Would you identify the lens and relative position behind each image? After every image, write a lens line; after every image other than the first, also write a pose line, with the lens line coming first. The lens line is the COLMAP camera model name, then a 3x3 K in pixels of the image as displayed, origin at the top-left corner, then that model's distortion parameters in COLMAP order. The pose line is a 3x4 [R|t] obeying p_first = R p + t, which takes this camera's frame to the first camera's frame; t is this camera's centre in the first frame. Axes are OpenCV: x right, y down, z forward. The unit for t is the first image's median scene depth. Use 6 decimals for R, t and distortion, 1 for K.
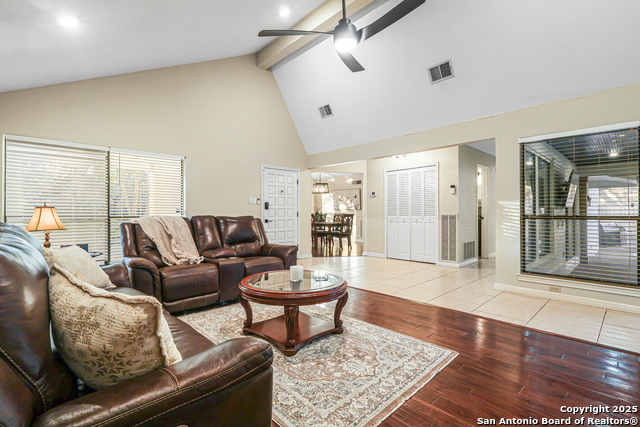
lens RADIAL K [[296.4, 0, 320.6], [0, 296.4, 211.4], [0, 0, 1]] dist [-0.004923, -0.000209]
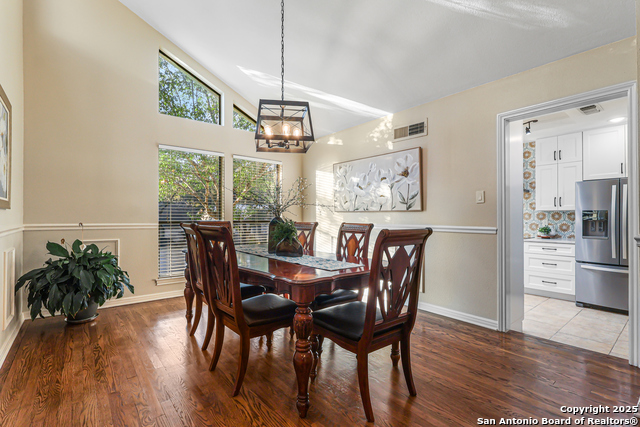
lens RADIAL K [[296.4, 0, 318.3], [0, 296.4, 215.1], [0, 0, 1]] dist [-0.004923, -0.000209]
pose [[0.997212, 0.004338, -0.074489, 0.044156], [-0.004937, 0.999957, -0.007856, 0.002092], [0.074452, 0.008201, 0.997191, 0.662840]]
